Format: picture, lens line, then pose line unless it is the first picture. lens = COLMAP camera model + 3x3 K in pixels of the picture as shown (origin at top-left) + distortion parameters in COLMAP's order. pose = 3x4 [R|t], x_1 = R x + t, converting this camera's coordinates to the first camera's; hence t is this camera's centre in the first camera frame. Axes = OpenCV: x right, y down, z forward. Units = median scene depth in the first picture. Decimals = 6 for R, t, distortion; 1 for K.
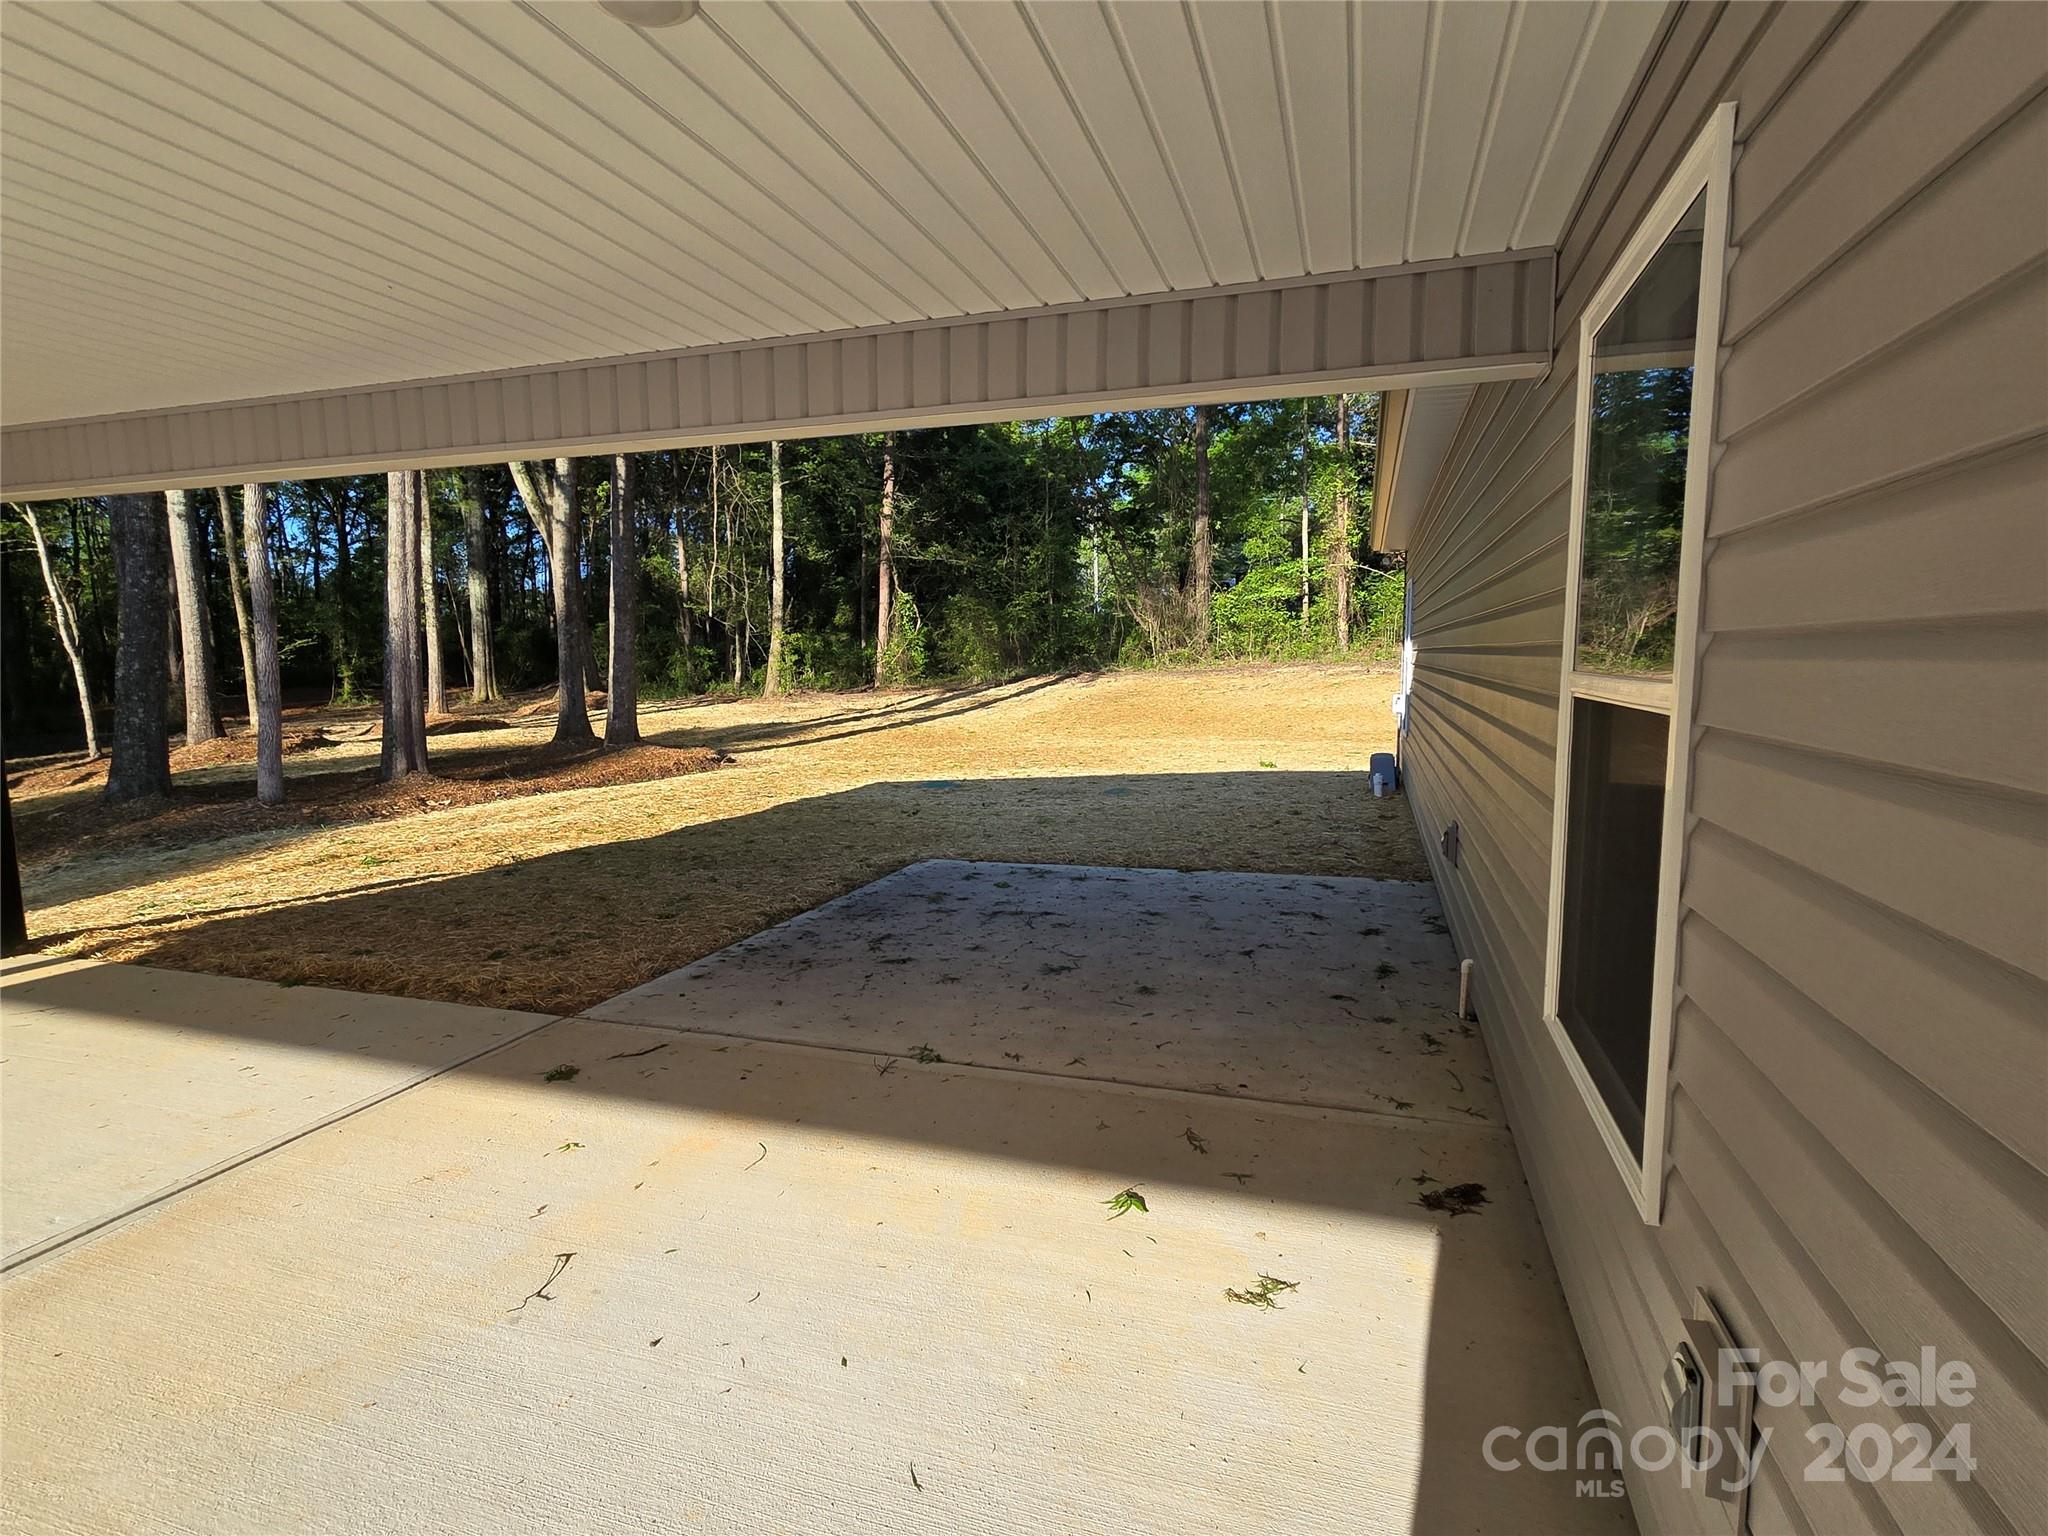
lens RADIAL K [[1022.7, 0, 1018.5], [0, 1022.7, 777.3], [0, 0, 1]] dist [-0.001648, -0.000073]
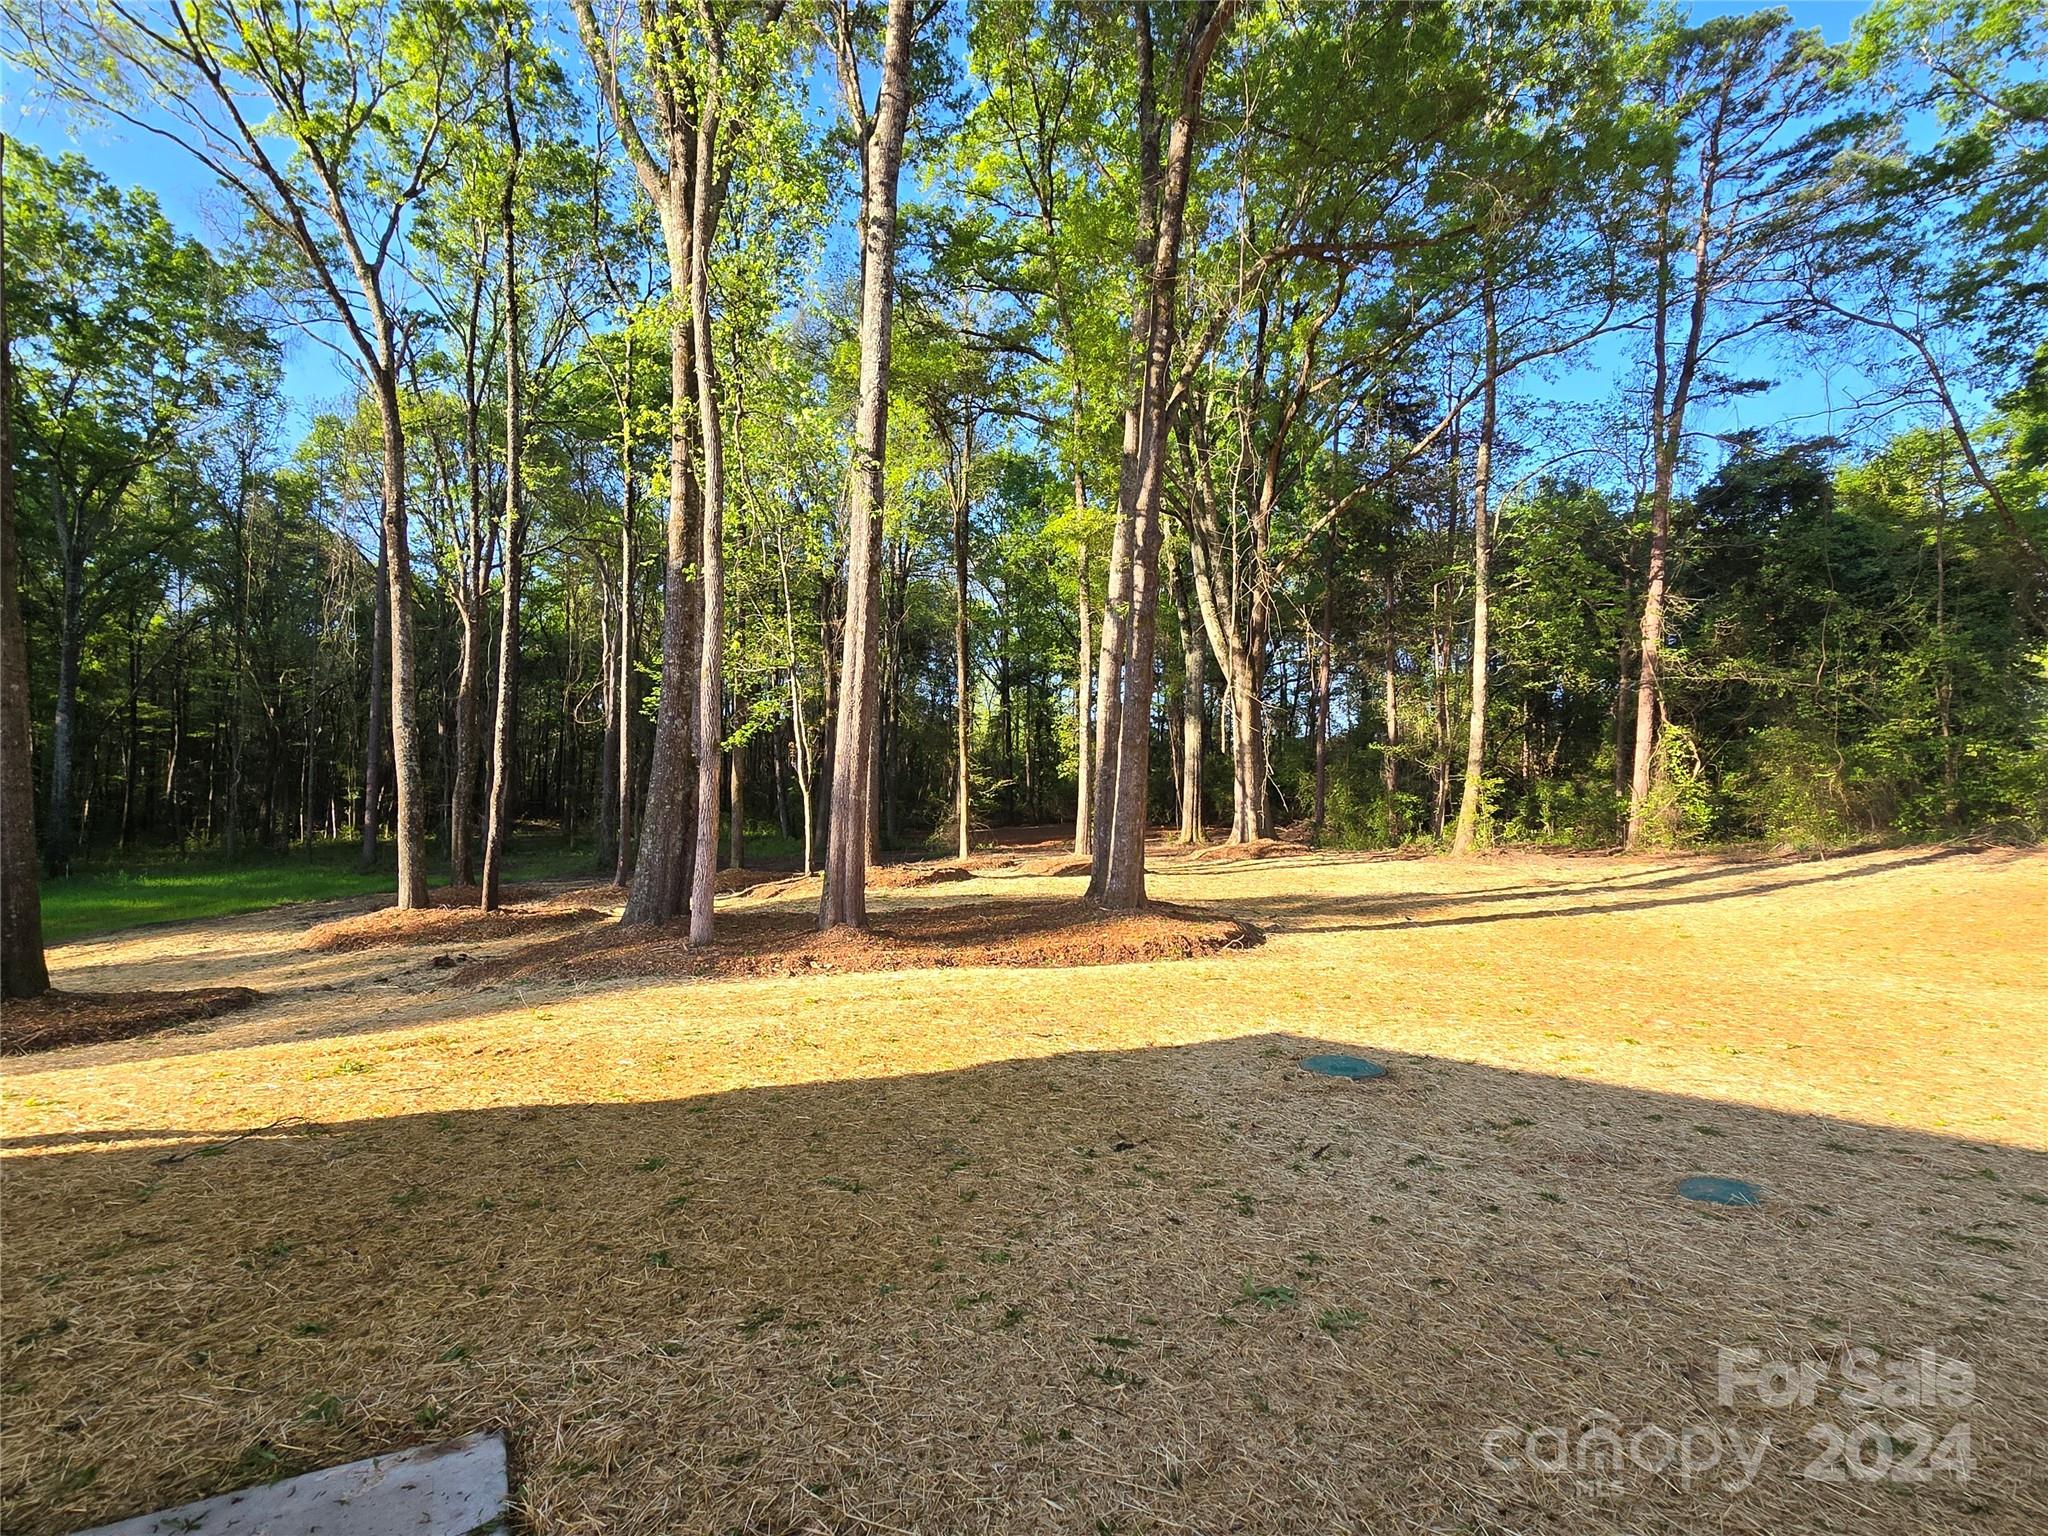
lens RADIAL K [[1022.7, 0, 1021.2], [0, 1022.7, 778.7], [0, 0, 1]] dist [-0.001648, -0.000073]
pose [[0.732101, 0.007636, -0.681153, 0.052630], [-0.103011, 0.989679, -0.099621, -0.023141], [0.673362, 0.143099, 0.725332, 0.172687]]
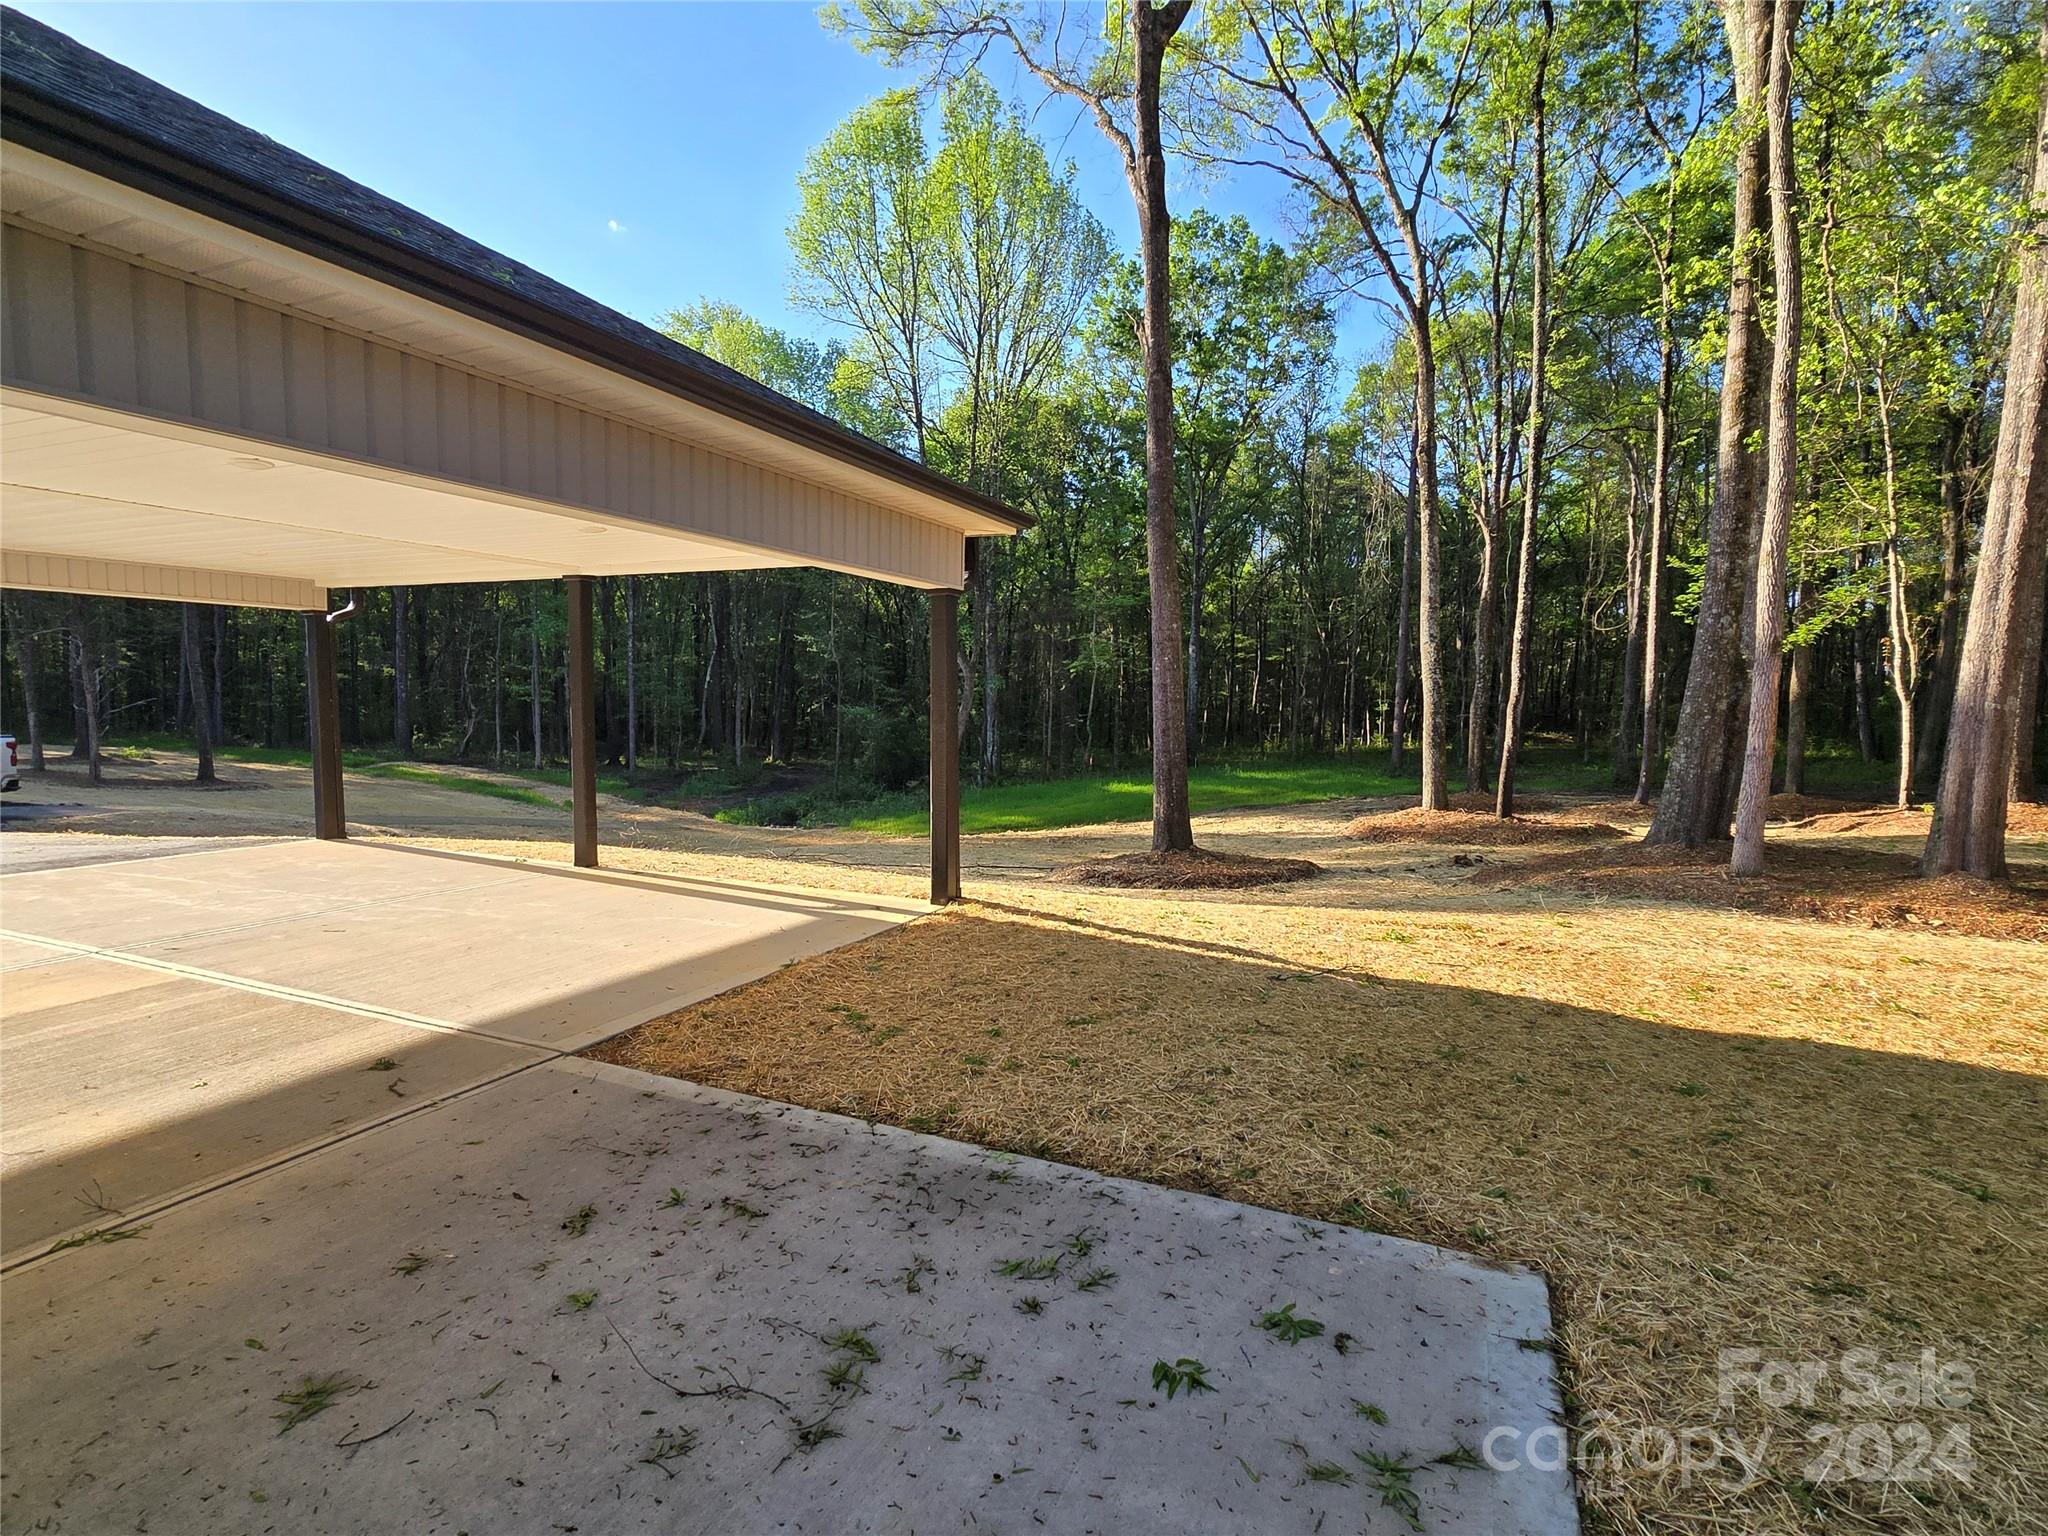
lens RADIAL K [[1022.7, 0, 1020.8], [0, 1022.7, 780.5], [0, 0, 1]] dist [-0.001648, -0.000073]
pose [[-0.095852, 0.089618, -0.991353, 0.055438], [-0.129110, 0.986406, 0.101654, -0.021545], [0.986987, 0.137737, -0.082979, 0.168781]]
